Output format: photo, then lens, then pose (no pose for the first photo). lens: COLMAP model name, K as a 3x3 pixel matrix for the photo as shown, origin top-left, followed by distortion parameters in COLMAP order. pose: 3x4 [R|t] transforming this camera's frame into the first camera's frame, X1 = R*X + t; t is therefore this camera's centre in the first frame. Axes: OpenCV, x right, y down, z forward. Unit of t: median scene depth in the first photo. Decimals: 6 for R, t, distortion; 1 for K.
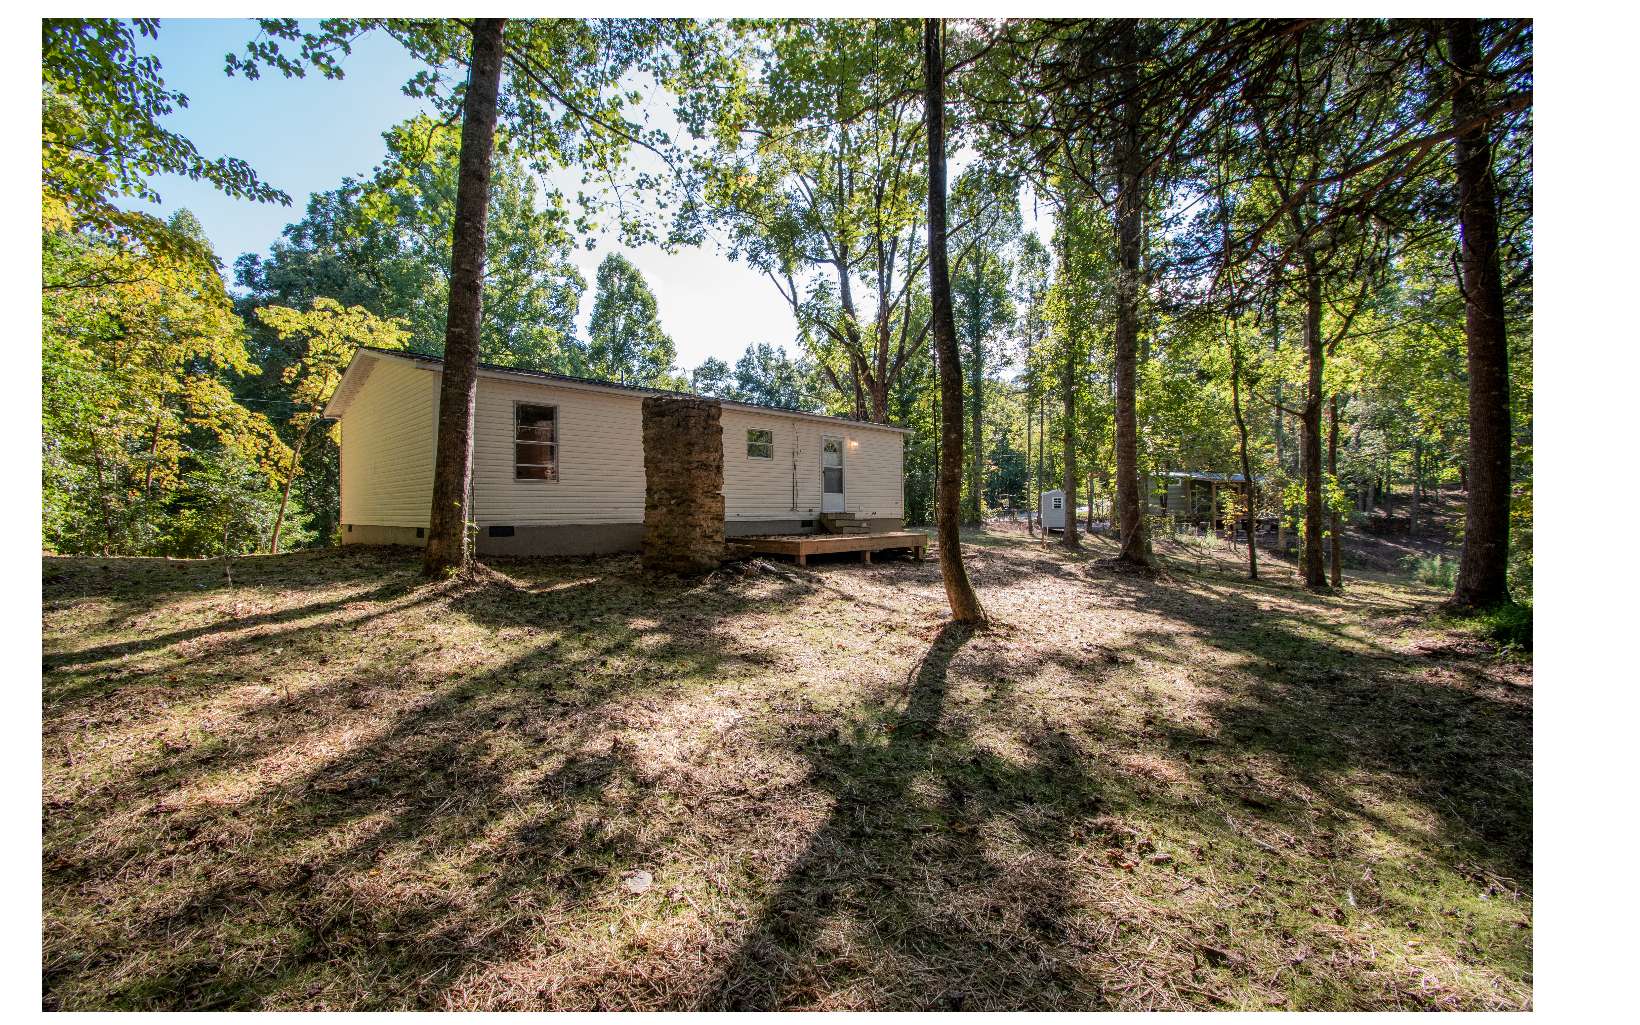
lens RADIAL K [[769.0, 0, 821.6], [0, 769.0, 482.8], [0, 0, 1]] dist [0.000002, -0.026130]
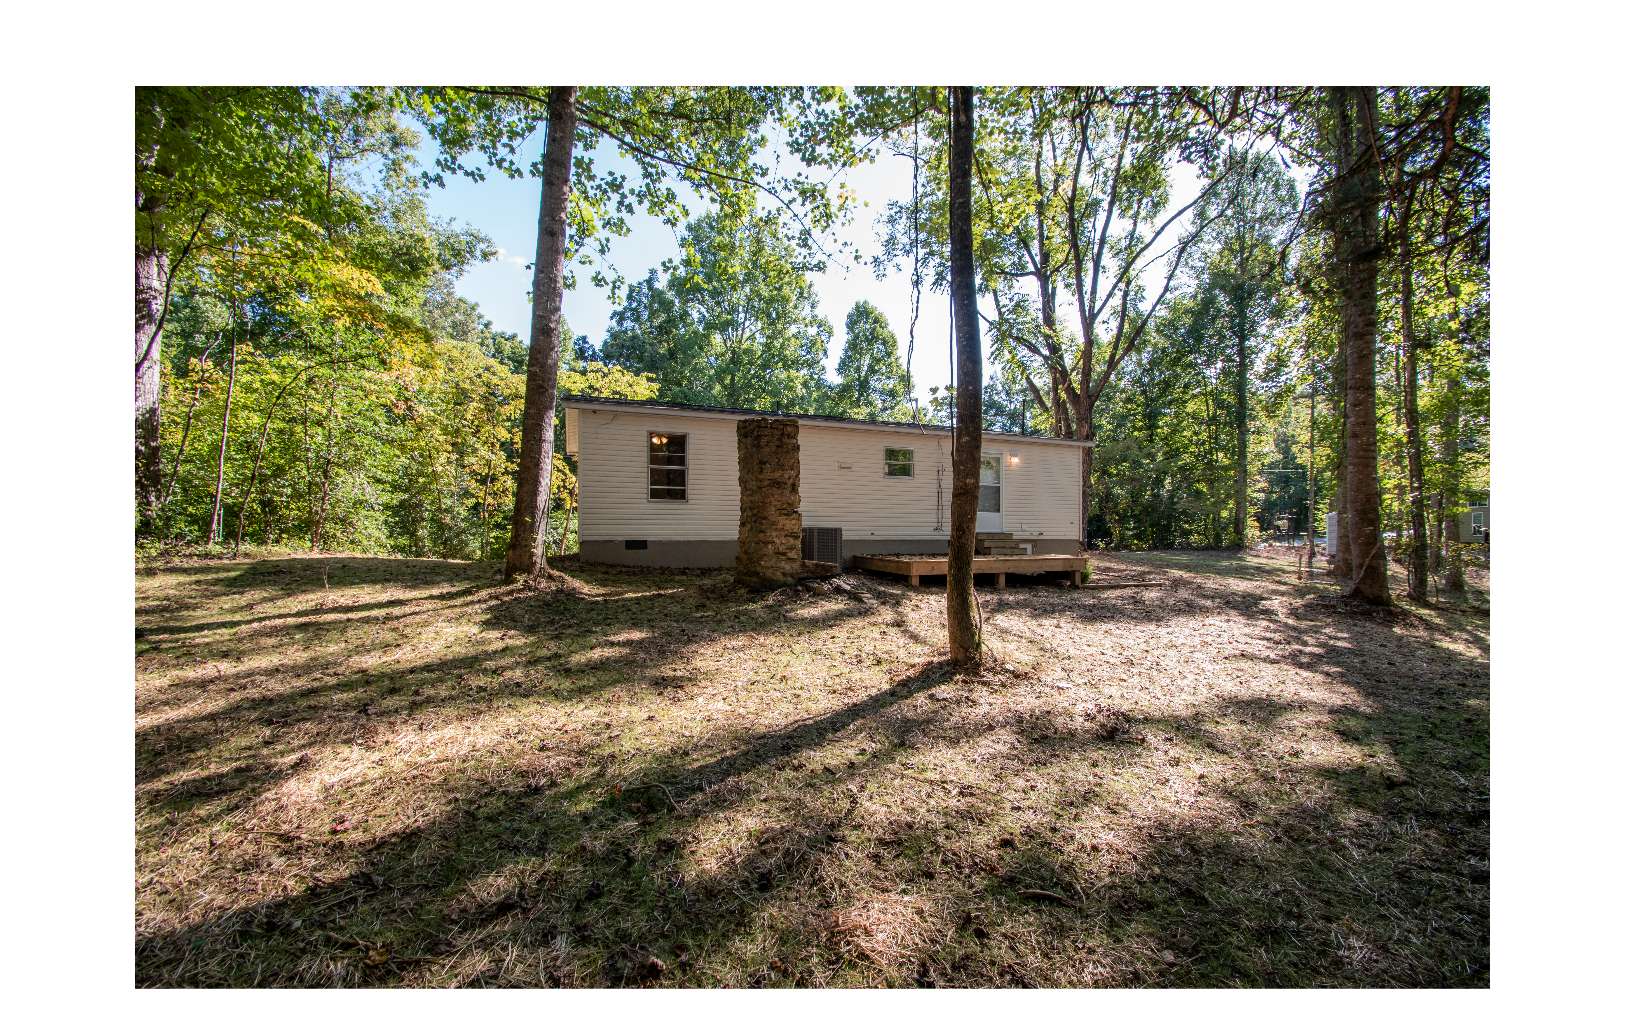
lens RADIAL K [[674.5, 0, 848.6], [0, 674.5, 511.4], [0, 0, 1]] dist [0.007536, -0.014824]
pose [[0.897118, -0.005664, -0.441756, 0.182046], [0.007095, 0.999974, 0.001587, 0.008021], [0.441735, -0.004557, 0.897134, 0.136816]]
